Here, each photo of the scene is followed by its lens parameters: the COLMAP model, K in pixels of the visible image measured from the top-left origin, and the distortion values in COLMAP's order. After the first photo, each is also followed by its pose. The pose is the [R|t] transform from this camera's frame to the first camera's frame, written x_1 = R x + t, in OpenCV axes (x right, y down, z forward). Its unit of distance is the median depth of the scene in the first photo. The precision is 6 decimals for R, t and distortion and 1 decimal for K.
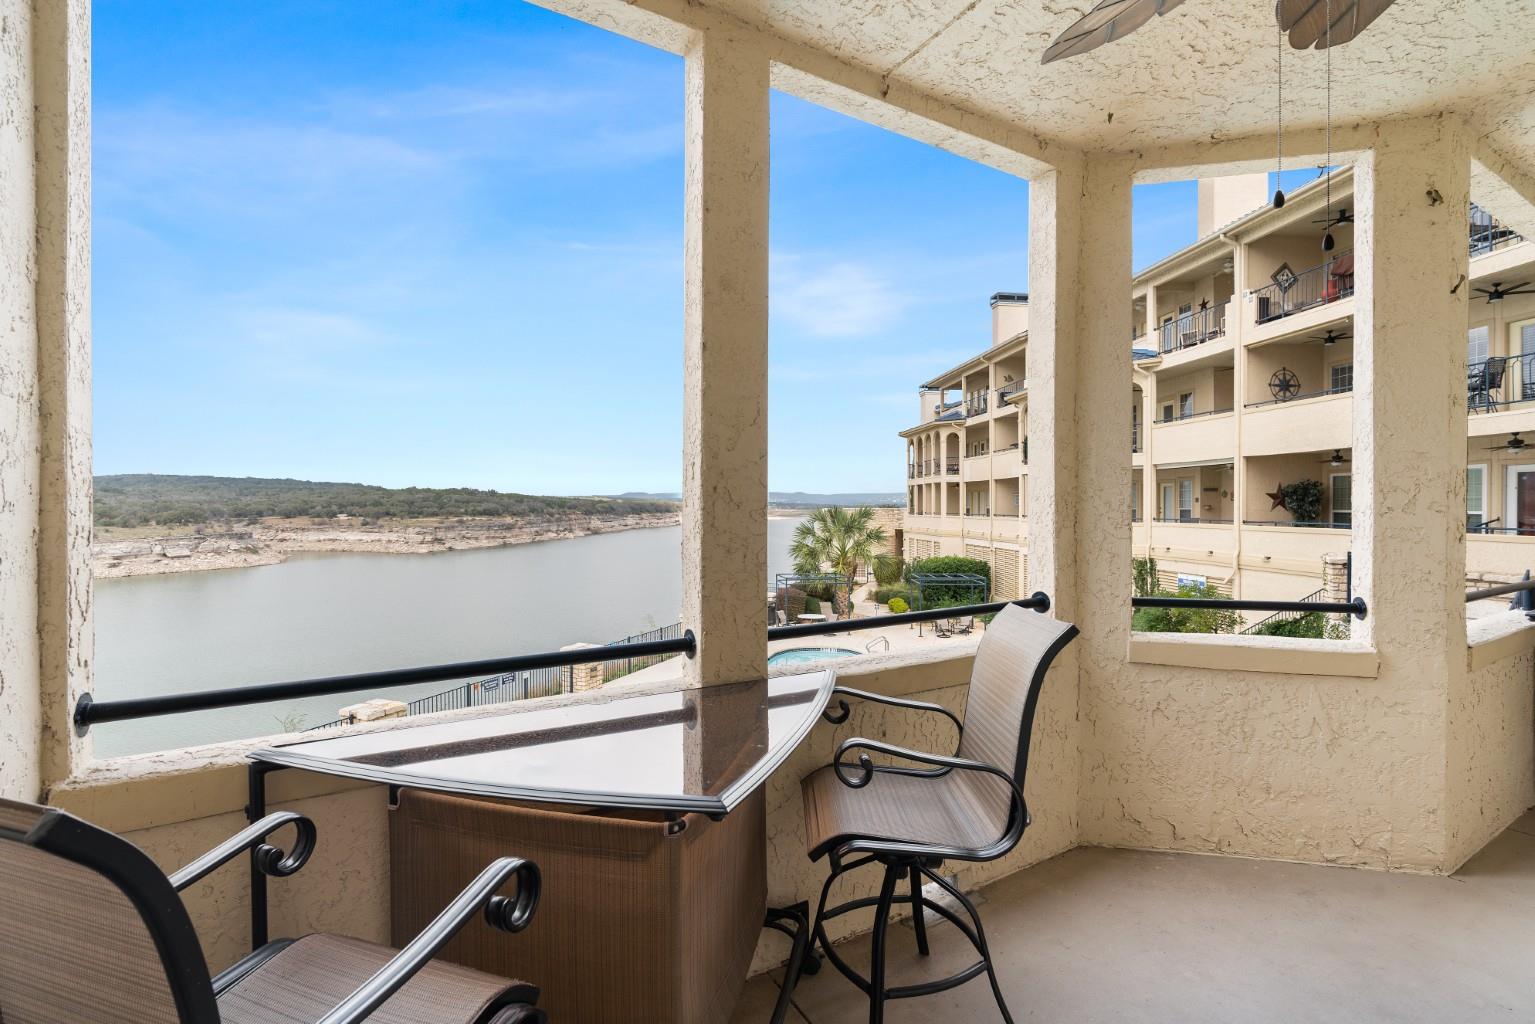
lens RADIAL K [[697.3, 0, 768.4], [0, 697.3, 505.6], [0, 0, 1]] dist [0.001907, 0.001321]
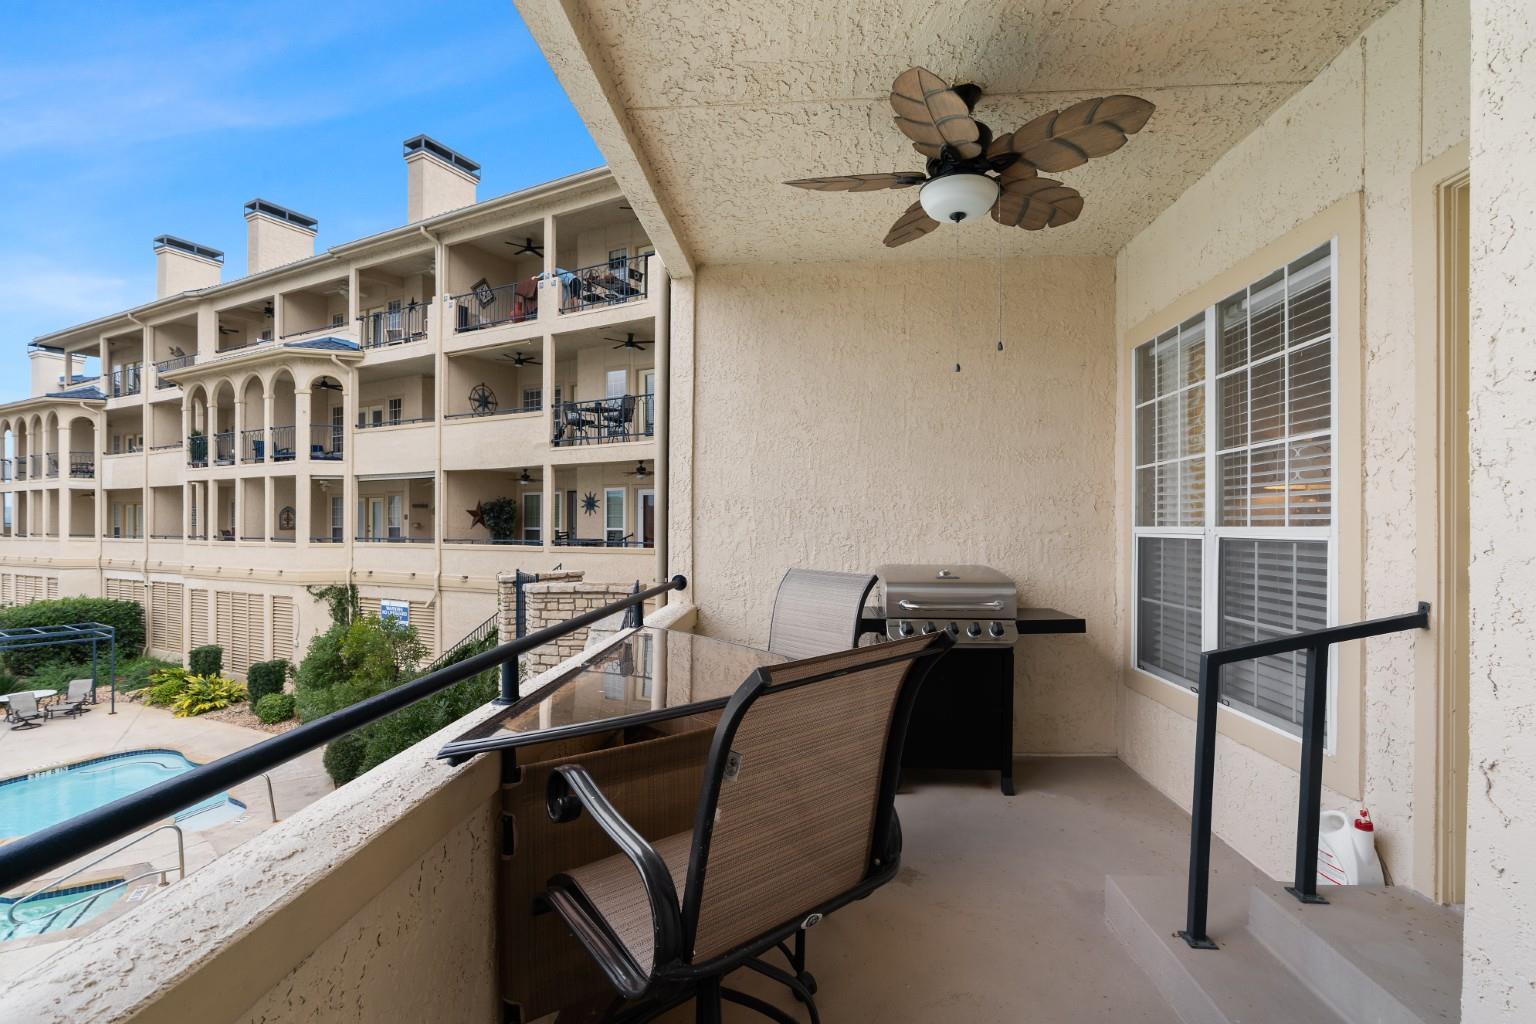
lens RADIAL K [[703.6, 0, 765.5], [0, 703.6, 523.1], [0, 0, 1]] dist [0.000683, 0.000311]
pose [[0.568780, 0.003387, 0.822483, 0.126996], [-0.000805, 0.999993, -0.003562, 0.002886], [-0.822489, 0.001364, 0.568779, 0.091073]]
